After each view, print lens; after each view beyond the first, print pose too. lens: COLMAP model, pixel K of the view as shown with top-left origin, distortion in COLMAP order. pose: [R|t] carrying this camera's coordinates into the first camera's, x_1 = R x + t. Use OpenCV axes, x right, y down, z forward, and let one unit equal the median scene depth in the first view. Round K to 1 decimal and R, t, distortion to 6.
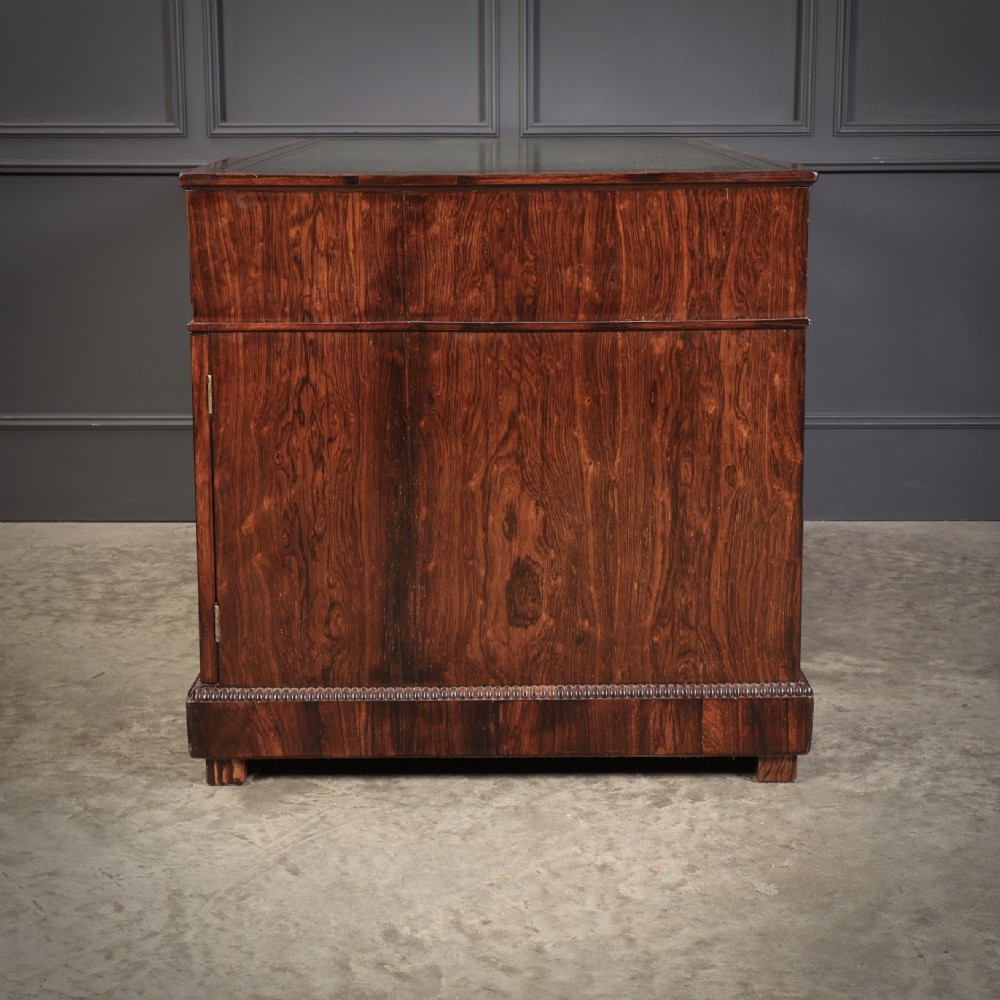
lens RADIAL K [[1938.8, 0, 495.4], [0, 1938.8, 501.9], [0, 0, 1]] dist [-0.006001, 0.000000]
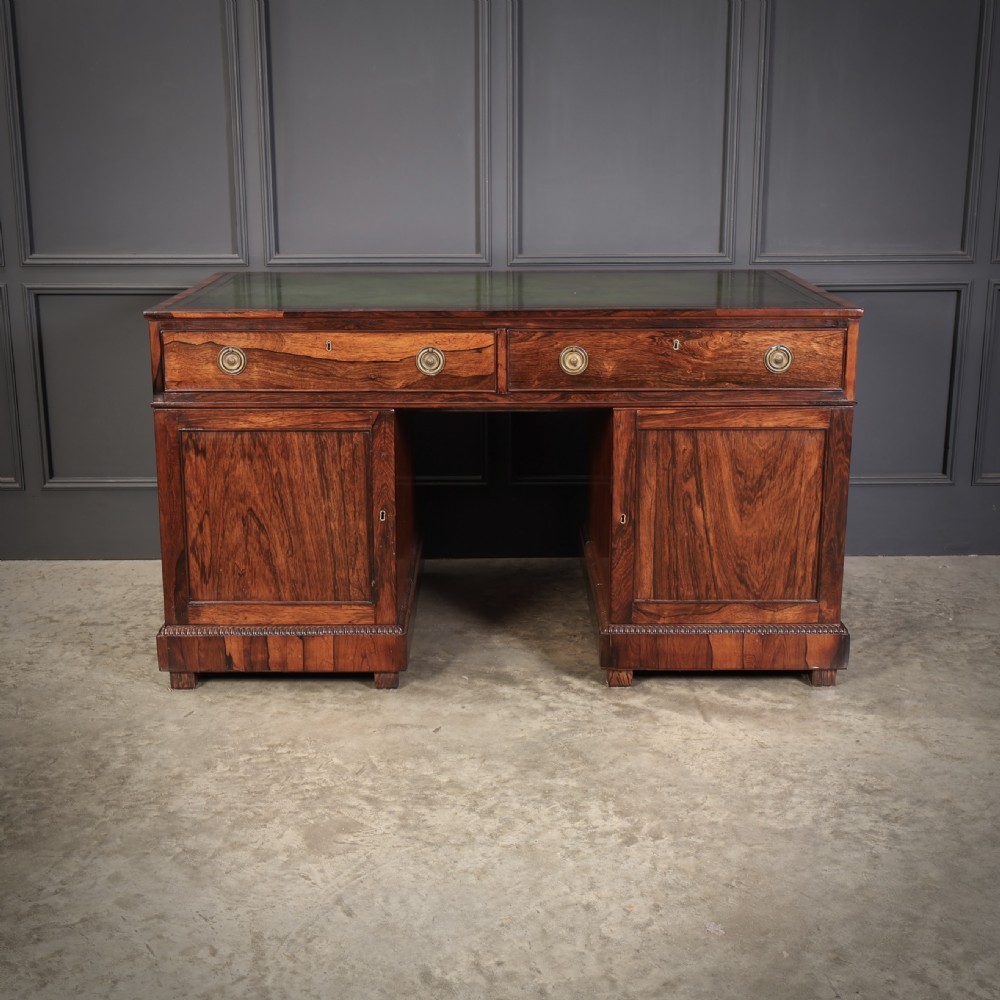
lens RADIAL K [[1458.2, 0, 494.5], [0, 1458.2, 496.3], [0, 0, 1]] dist [0.011239, 0.000000]
pose [[0.999857, -0.004026, 0.016416, -0.020021], [0.003395, 0.999260, 0.038309, -0.114152], [-0.016558, -0.038248, 0.999131, 0.035620]]
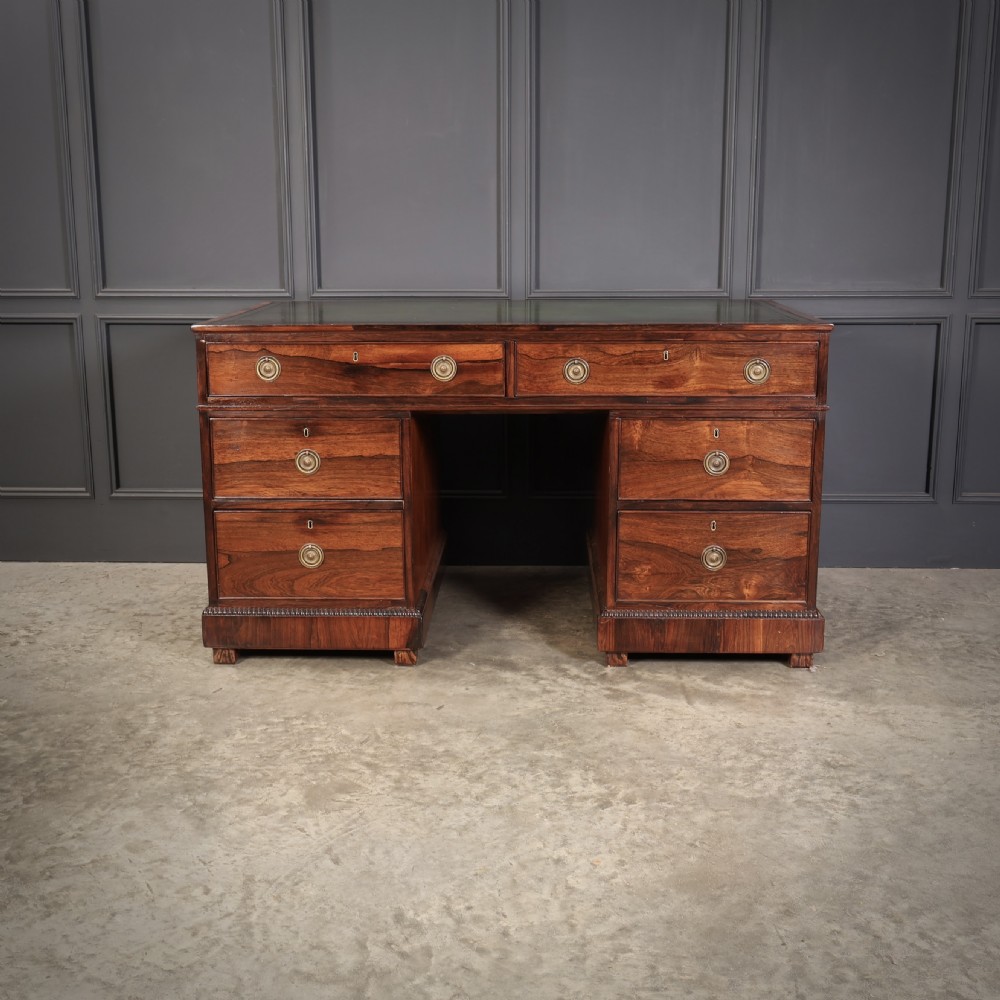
lens RADIAL K [[1294.8, 0, 499.1], [0, 1294.8, 506.1], [0, 0, 1]] dist [-0.004163, 0.000000]
pose [[0.999494, 0.006401, -0.031164, 0.037855], [-0.006212, 0.999962, 0.006158, -0.065525], [0.031203, -0.005961, 0.999495, 0.069896]]
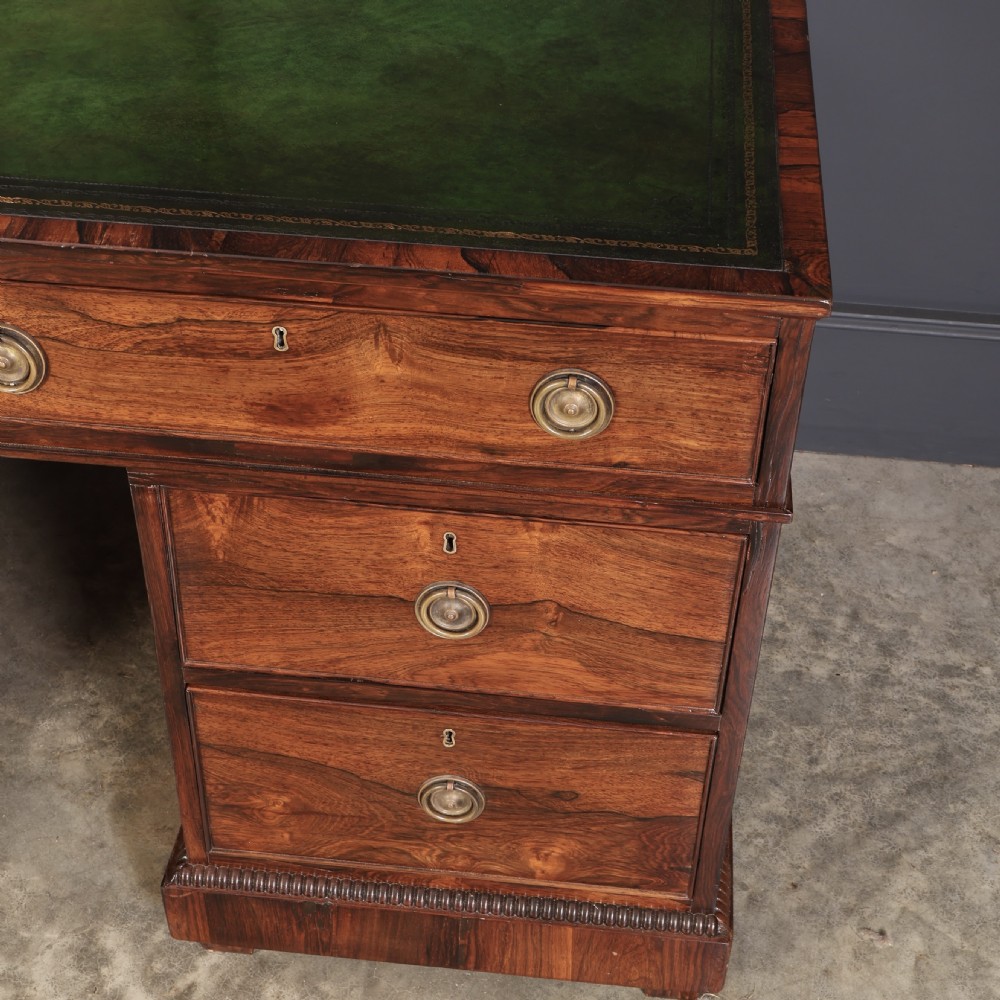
lens RADIAL K [[1685.3, 0, 492.1], [0, 1685.3, 549.3], [0, 0, 1]] dist [0.008113, 0.000000]
pose [[0.993876, 0.089607, -0.064657, 0.244181], [-0.047714, 0.875799, 0.480312, -0.370644], [0.099666, -0.474286, 0.874711, 0.805008]]
